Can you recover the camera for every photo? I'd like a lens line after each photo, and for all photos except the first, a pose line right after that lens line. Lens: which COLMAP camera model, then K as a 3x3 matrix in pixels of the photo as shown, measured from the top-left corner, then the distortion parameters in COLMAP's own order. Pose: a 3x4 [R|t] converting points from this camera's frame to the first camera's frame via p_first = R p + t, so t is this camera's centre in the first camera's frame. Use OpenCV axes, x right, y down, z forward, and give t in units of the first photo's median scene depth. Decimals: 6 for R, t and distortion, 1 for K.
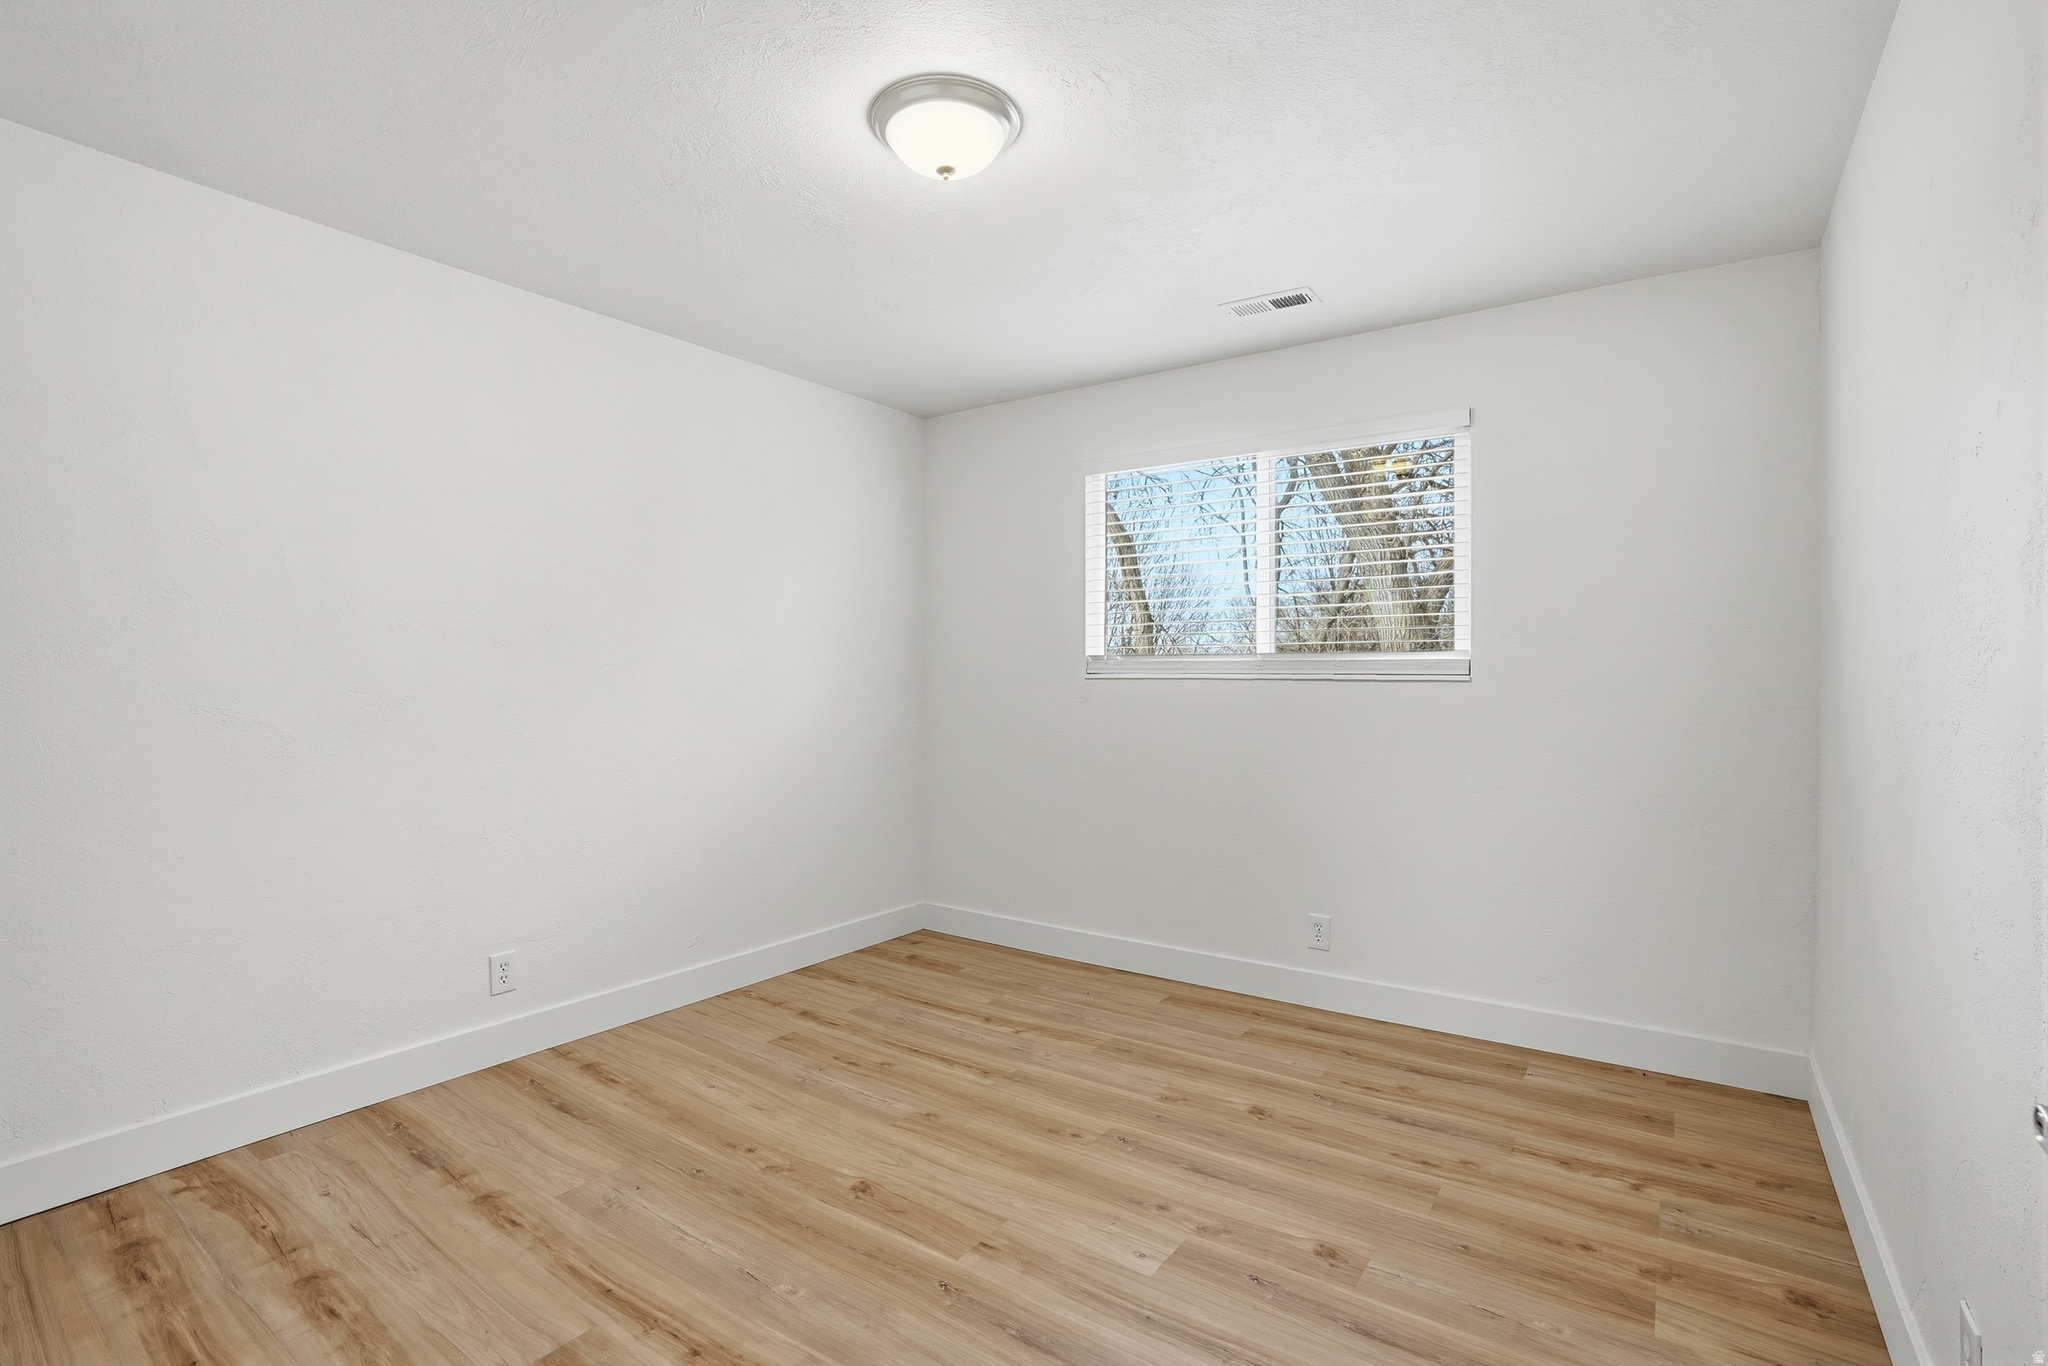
lens RADIAL K [[955.8, 0, 1019.0], [0, 955.8, 685.6], [0, 0, 1]] dist [-0.068324, 0.027156]
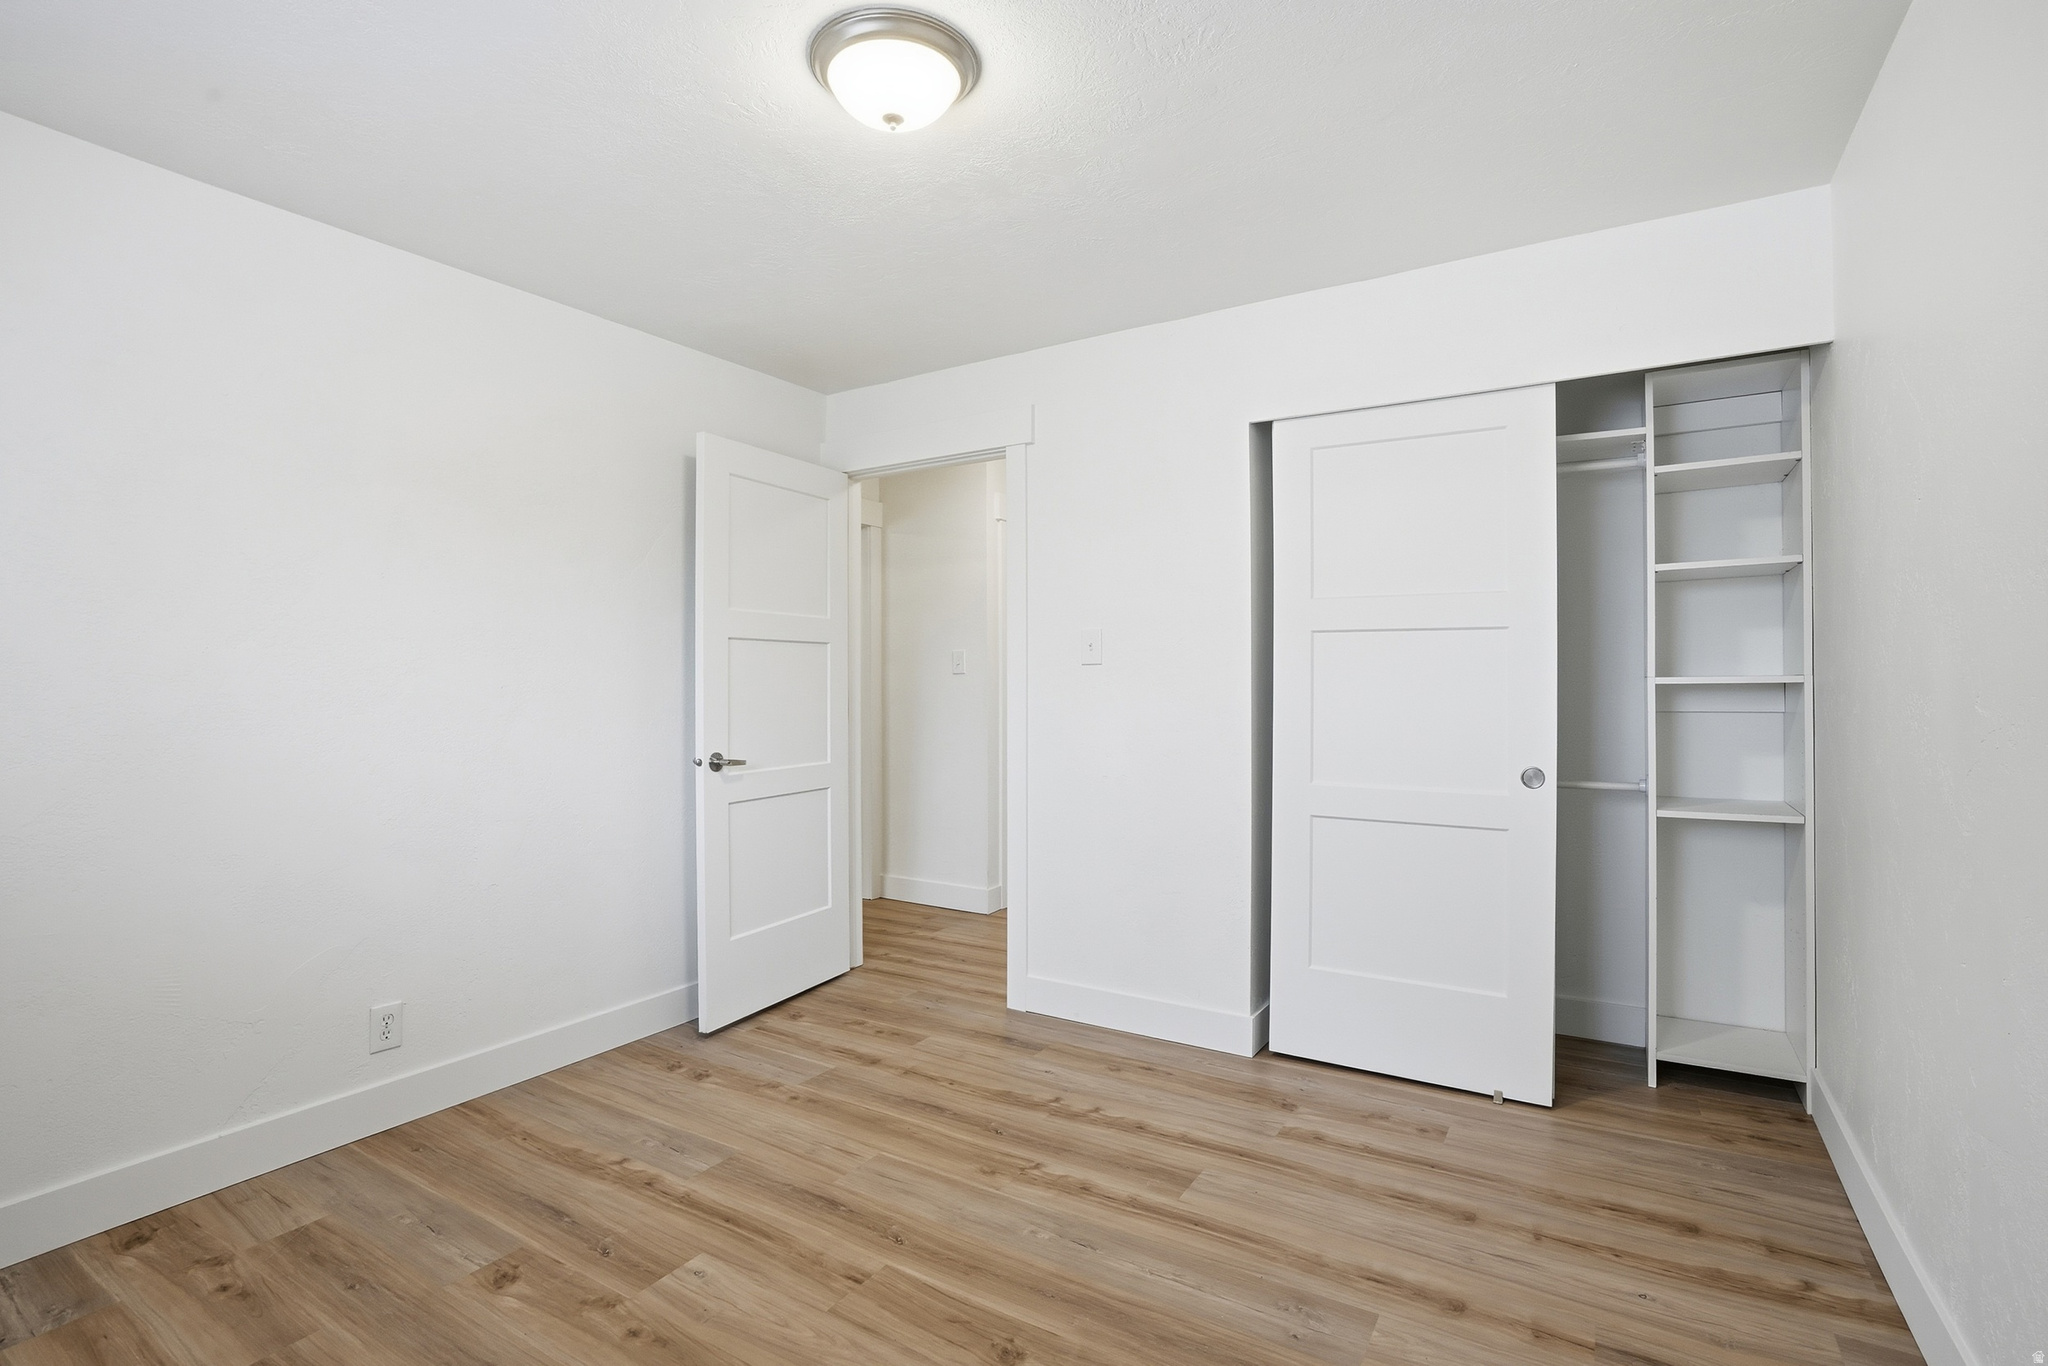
lens RADIAL K [[955.8, 0, 1019.0], [0, 955.8, 685.6], [0, 0, 1]] dist [-0.068324, 0.027156]
pose [[-0.998289, 0.004300, -0.058310, -0.151504], [0.003778, 0.999952, 0.009063, -0.017107], [0.058347, 0.008827, -0.998257, 1.984769]]
